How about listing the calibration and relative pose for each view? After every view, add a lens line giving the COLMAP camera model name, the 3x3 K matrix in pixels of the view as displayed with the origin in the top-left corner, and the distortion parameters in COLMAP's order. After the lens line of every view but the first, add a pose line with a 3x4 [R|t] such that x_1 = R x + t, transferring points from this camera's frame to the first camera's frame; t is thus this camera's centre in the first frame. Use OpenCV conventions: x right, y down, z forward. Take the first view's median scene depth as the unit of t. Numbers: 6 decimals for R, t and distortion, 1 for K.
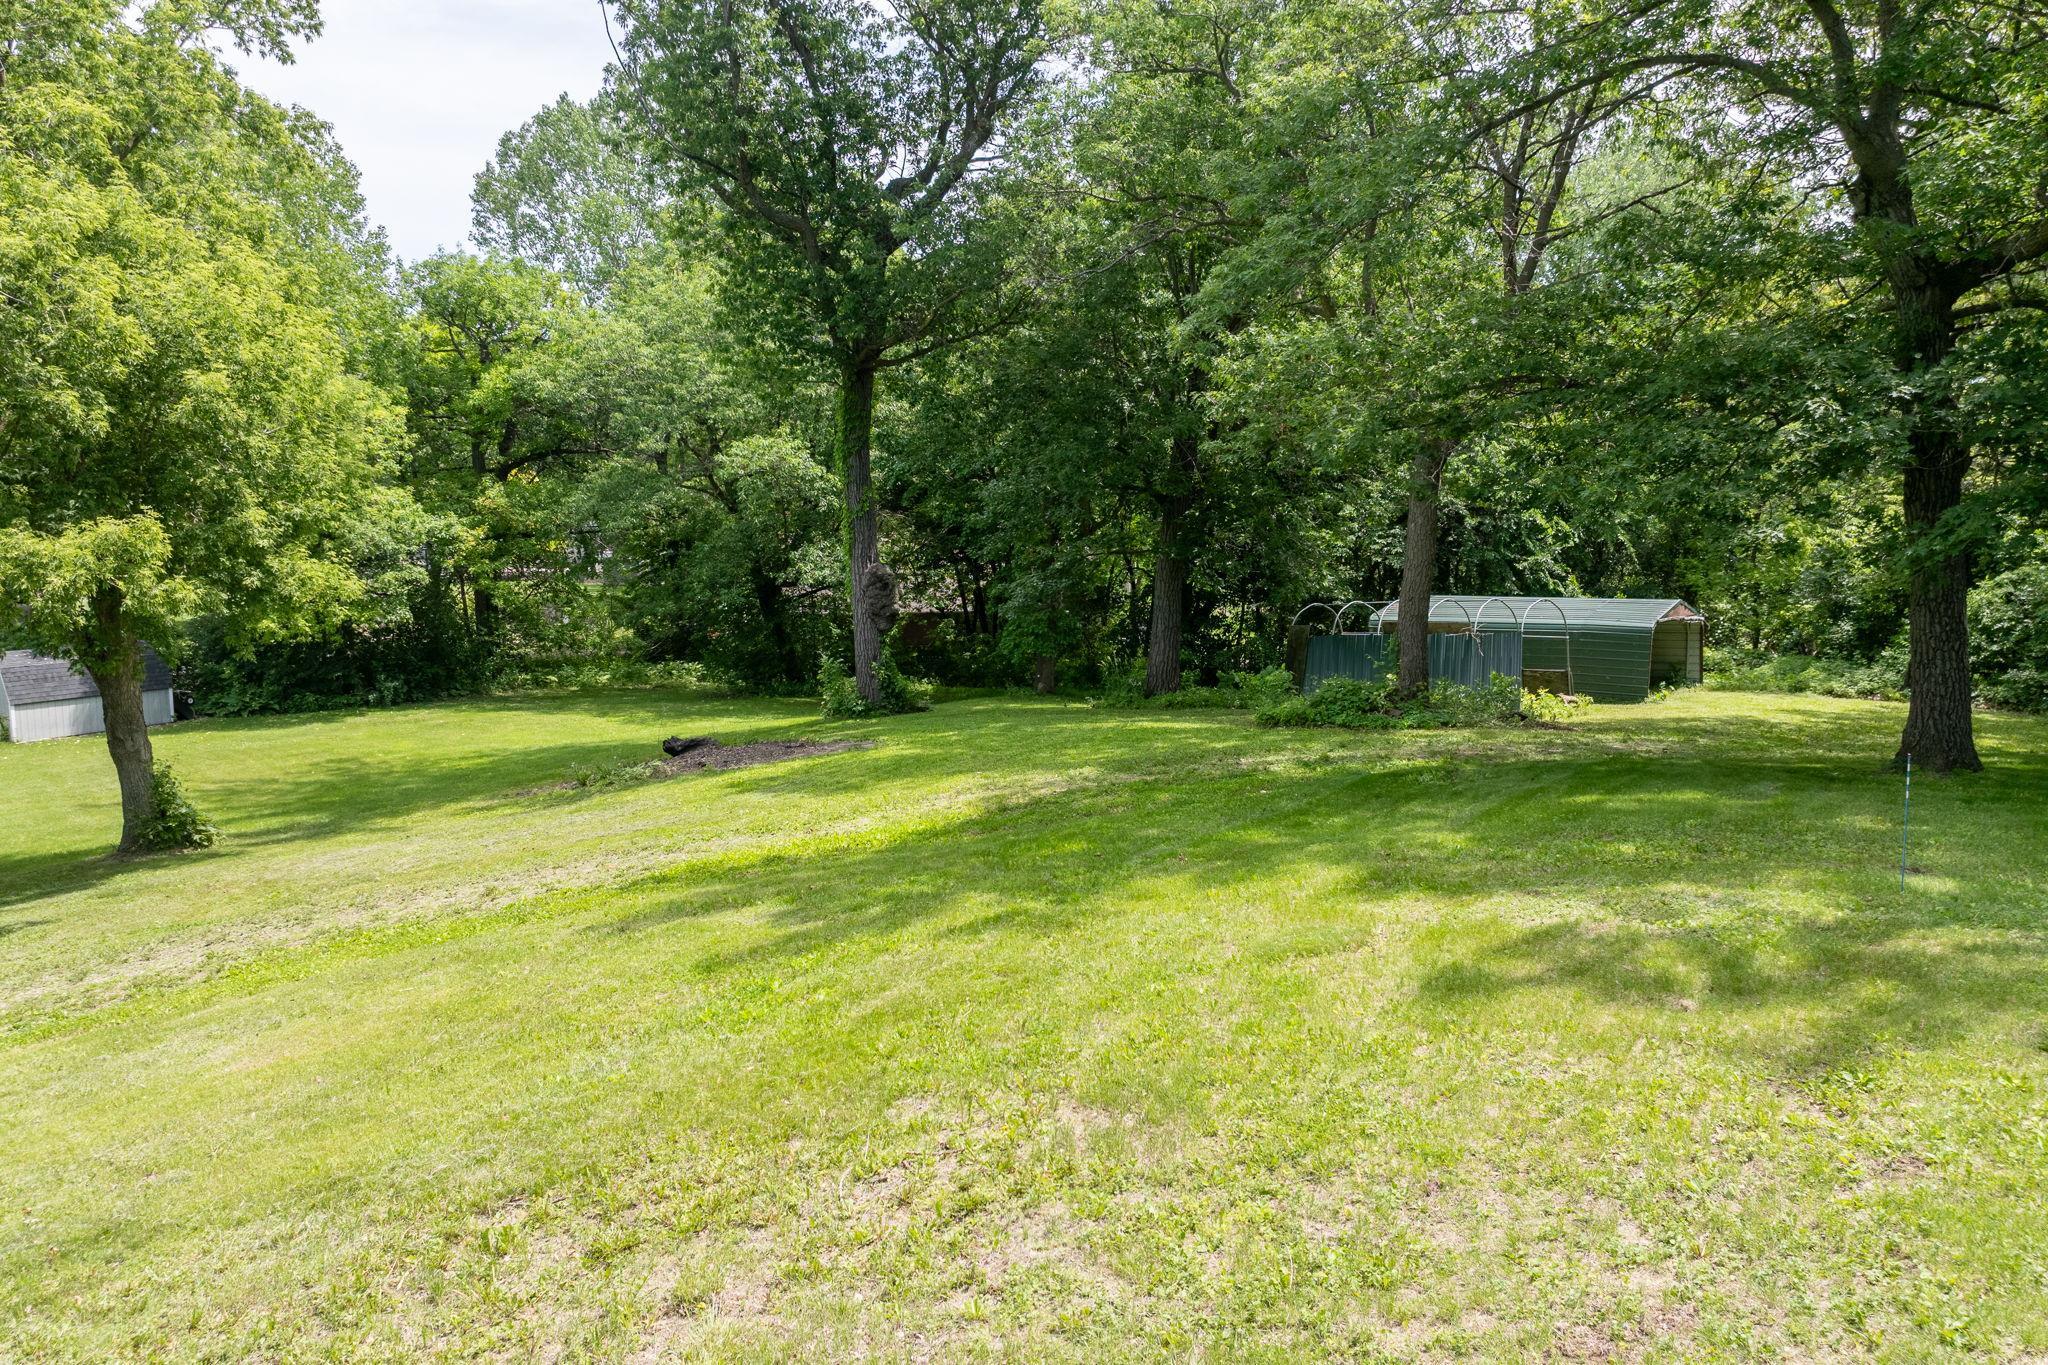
lens RADIAL K [[1438.3, 0, 1030.0], [0, 1438.3, 684.4], [0, 0, 1]] dist [-0.035005, 0.020562]
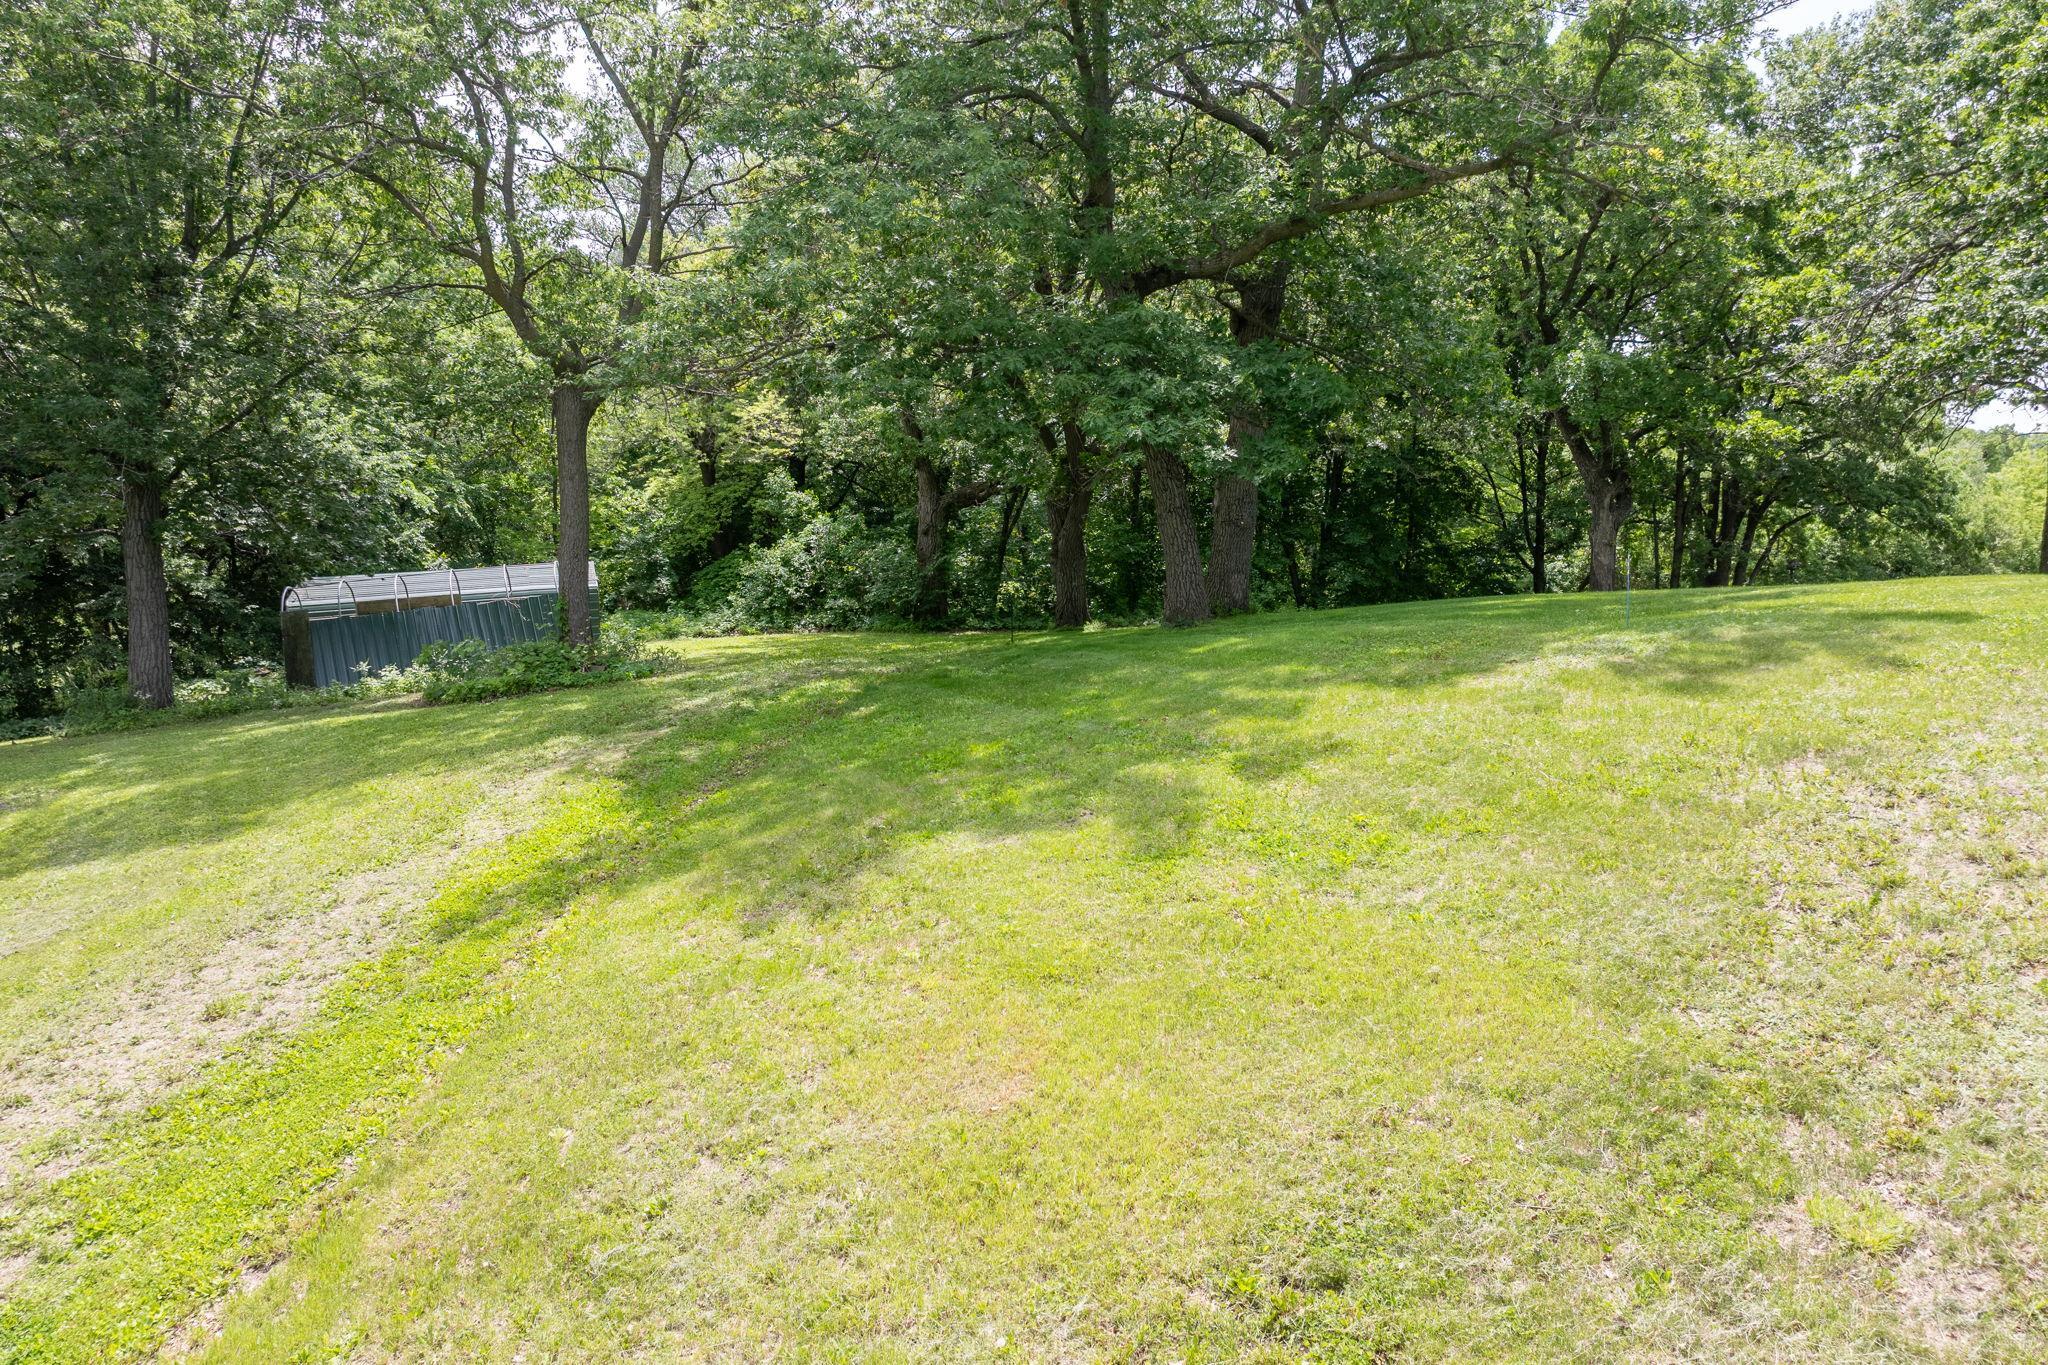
lens RADIAL K [[1441.2, 0, 1036.4], [0, 1441.2, 679.8], [0, 0, 1]] dist [-0.031320, 0.015228]
pose [[0.561927, -0.122773, 0.818025, -0.248624], [0.122300, 0.990387, 0.064630, -0.000038], [-0.818095, 0.063727, 0.571541, 0.110221]]
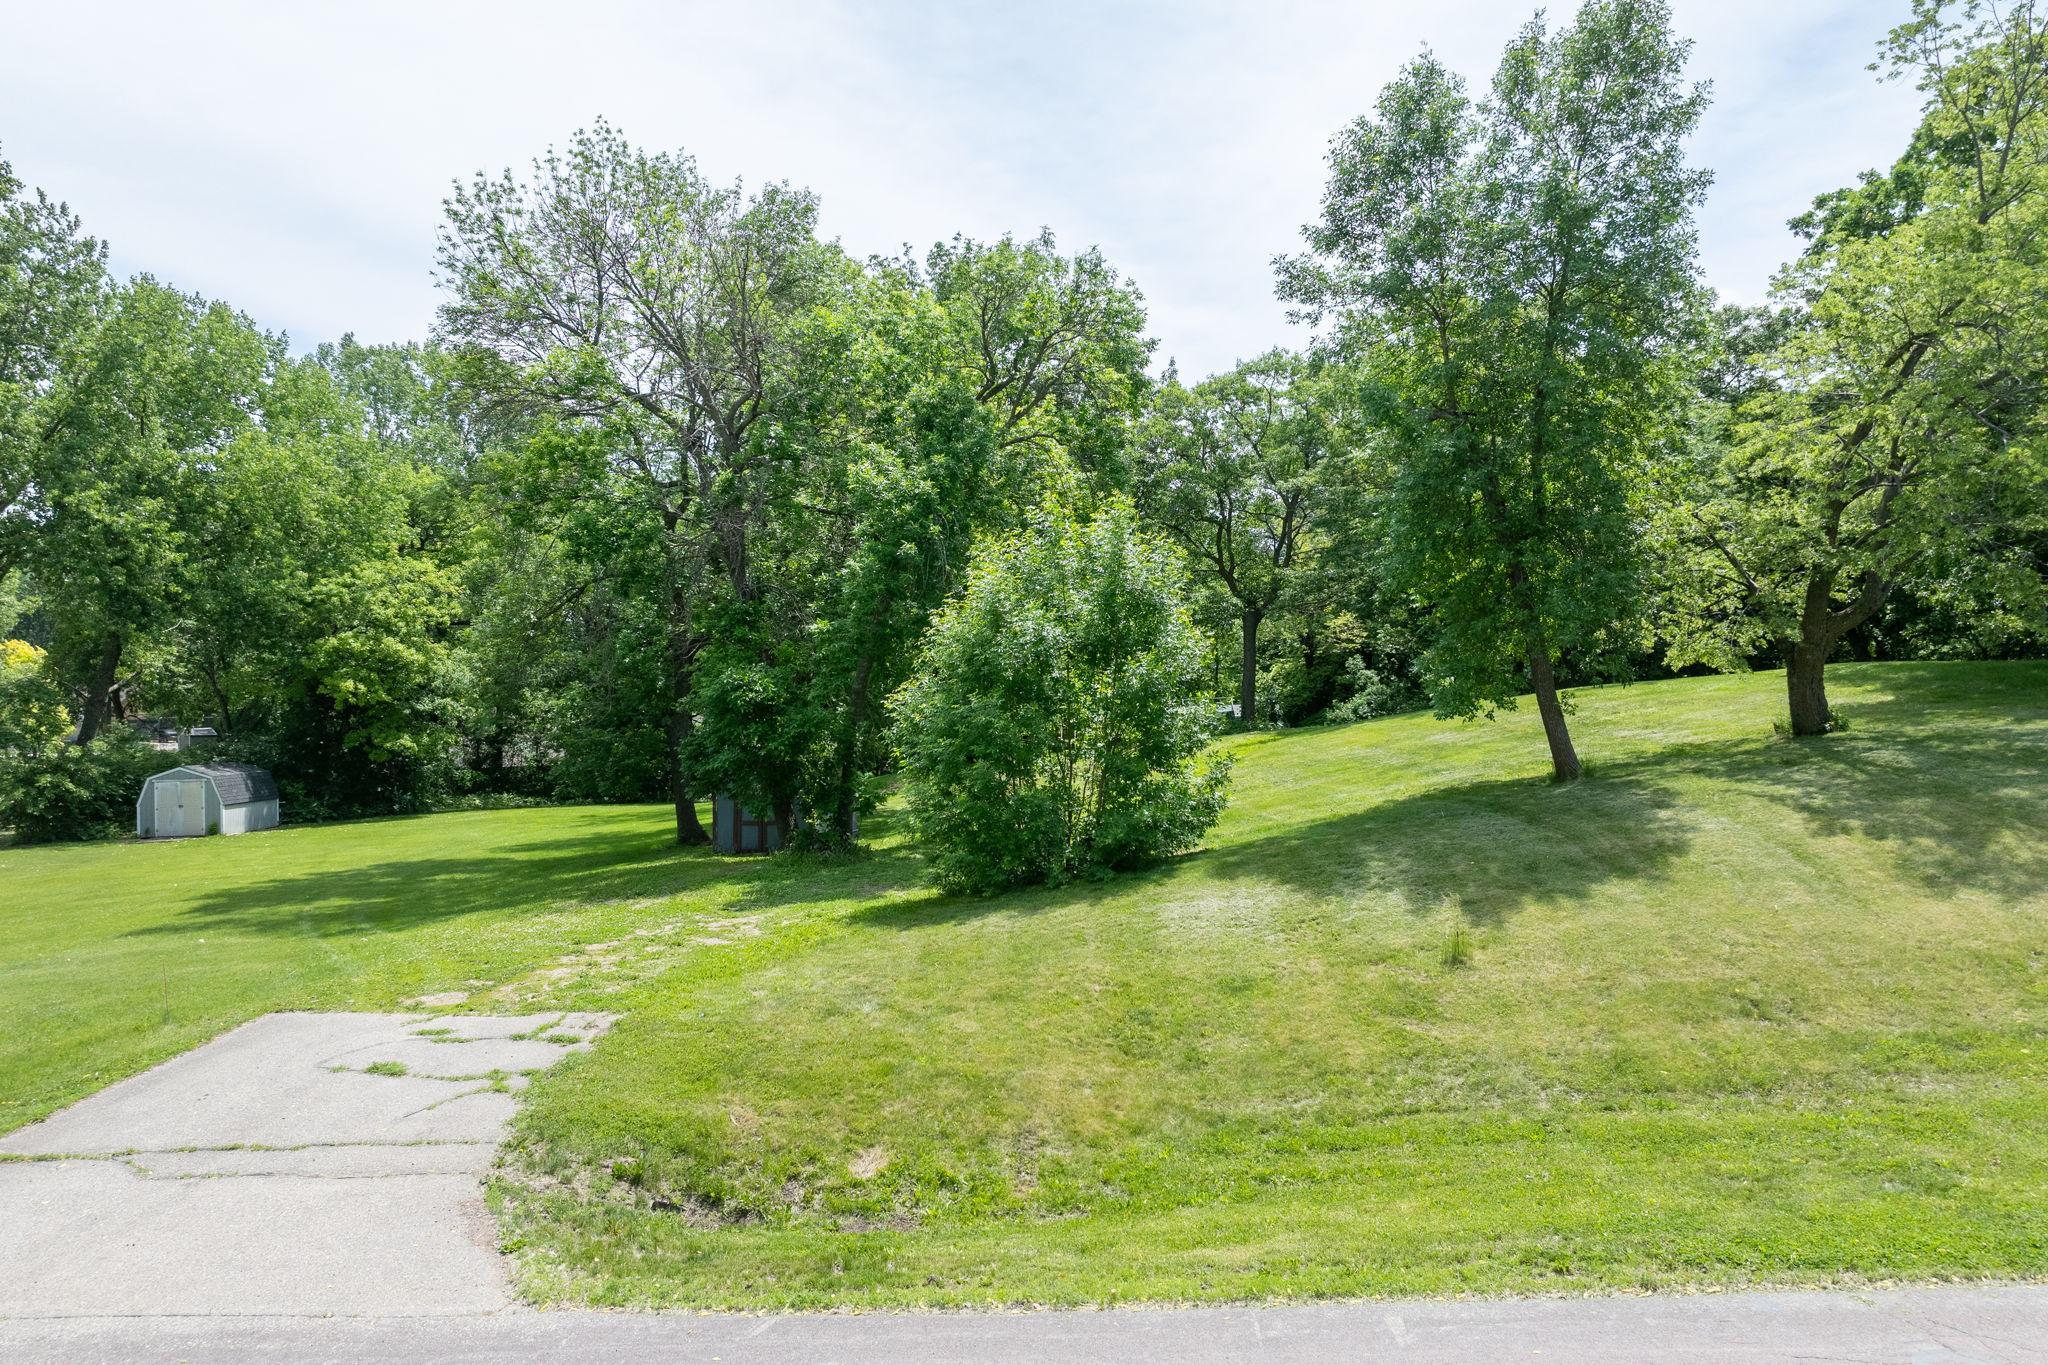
lens RADIAL K [[1438.3, 0, 1030.0], [0, 1438.3, 684.4], [0, 0, 1]] dist [-0.035005, 0.020562]
pose [[0.847665, -0.002227, 0.530527, -0.818560], [0.077739, 0.989719, -0.120054, 0.123891], [-0.524805, 0.143008, 0.839123, -0.489644]]
